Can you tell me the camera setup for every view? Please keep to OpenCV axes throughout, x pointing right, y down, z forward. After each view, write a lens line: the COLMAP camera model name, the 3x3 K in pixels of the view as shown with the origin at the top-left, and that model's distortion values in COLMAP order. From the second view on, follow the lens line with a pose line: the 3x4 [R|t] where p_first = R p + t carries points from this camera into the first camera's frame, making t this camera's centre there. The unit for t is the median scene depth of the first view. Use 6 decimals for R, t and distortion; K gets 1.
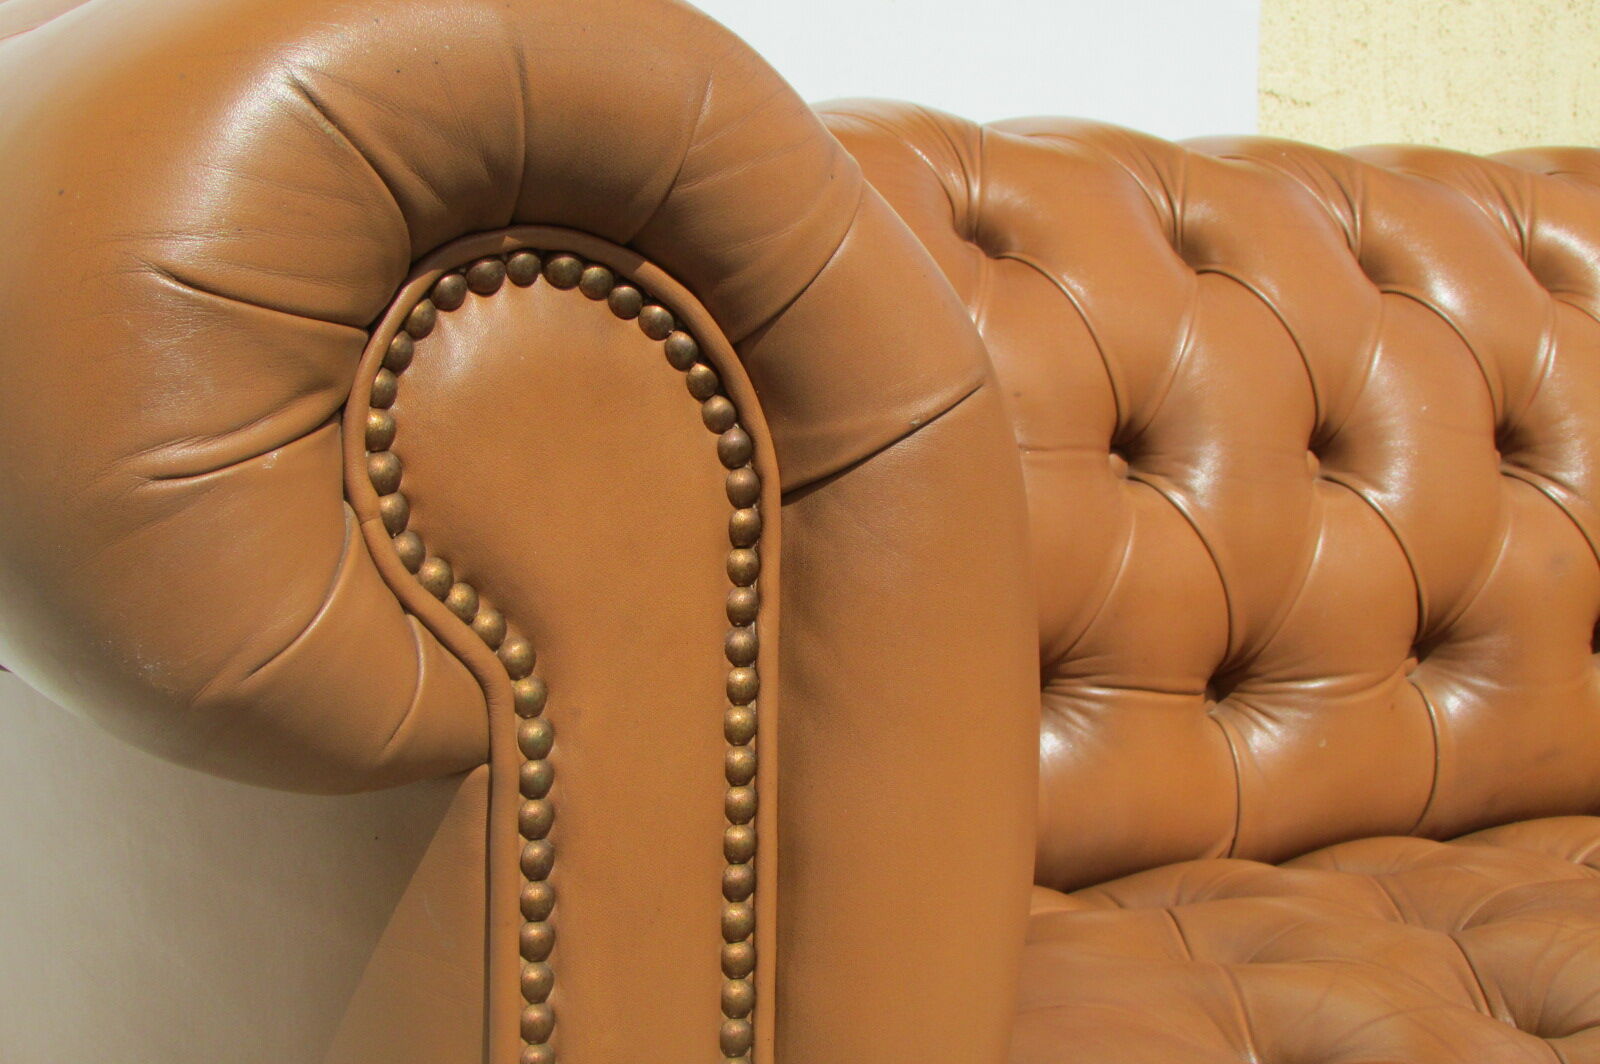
lens RADIAL K [[3031.0, 0, 800.0], [0, 3031.0, 532.0], [0, 0, 1]] dist [-0.208489, 0.124366]
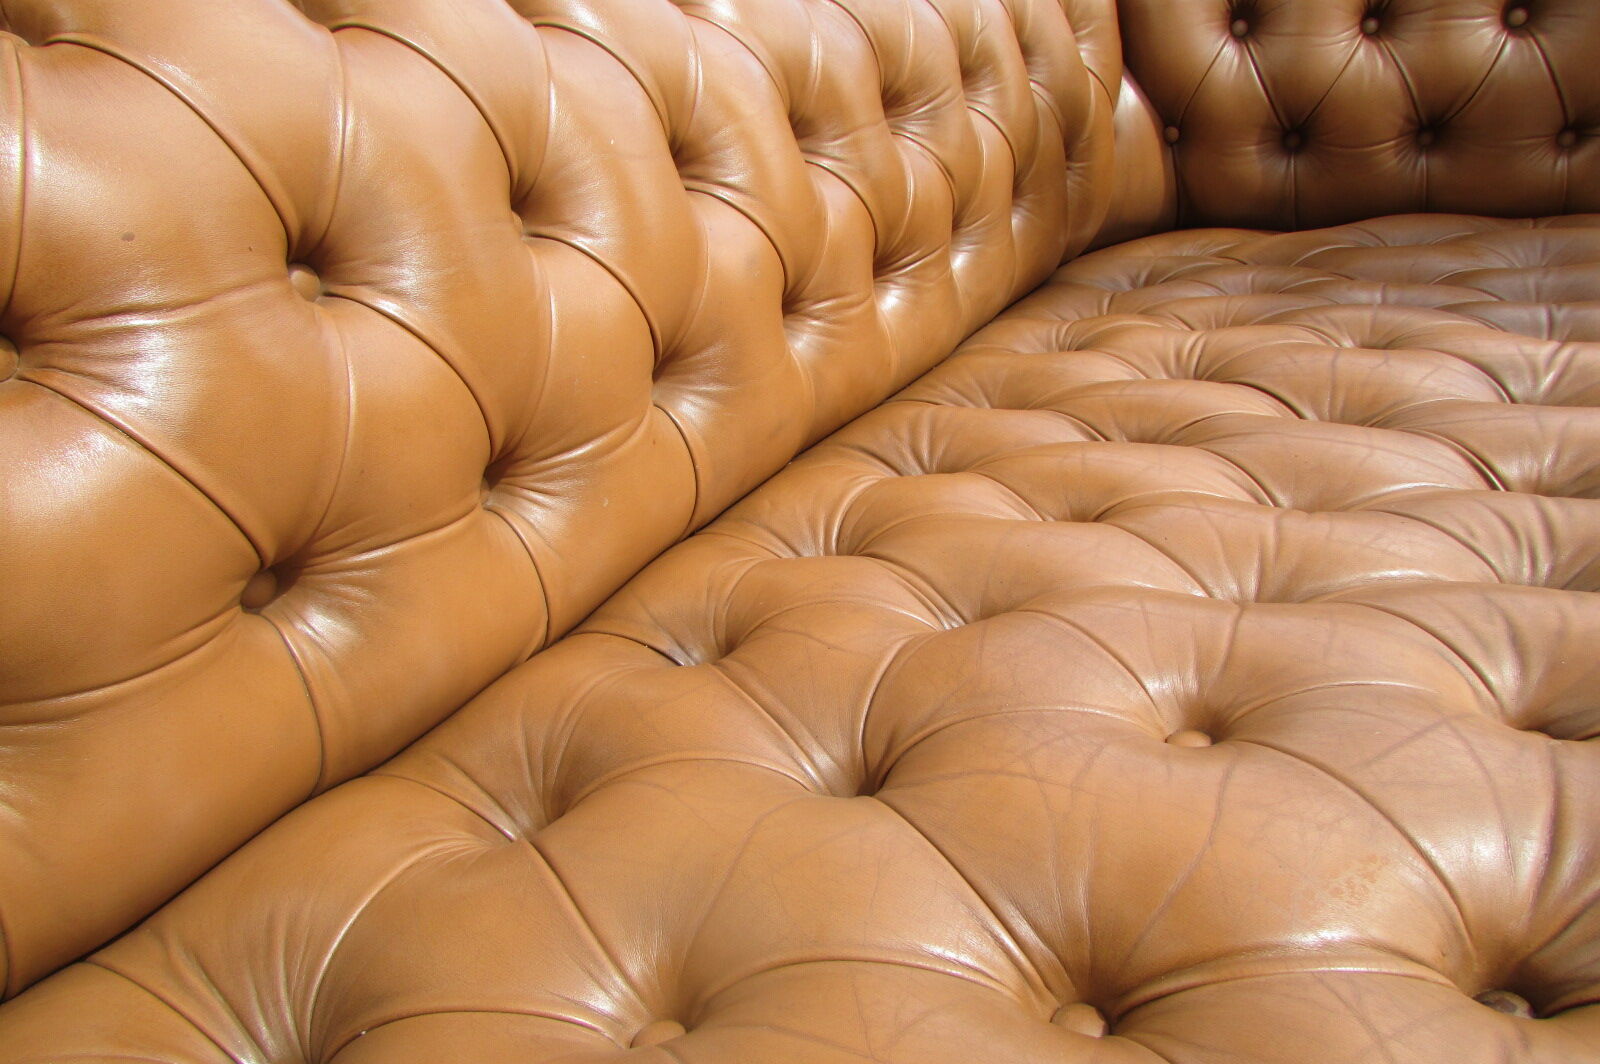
lens RADIAL K [[1135.5, 0, 800.0], [0, 1135.5, 532.0], [0, 0, 1]] dist [-0.019582, 0.000521]
pose [[0.867483, -0.314861, 0.385144, 0.079586], [0.179225, 0.920030, 0.348459, -0.042661], [-0.464061, -0.233255, 0.854541, 0.636660]]
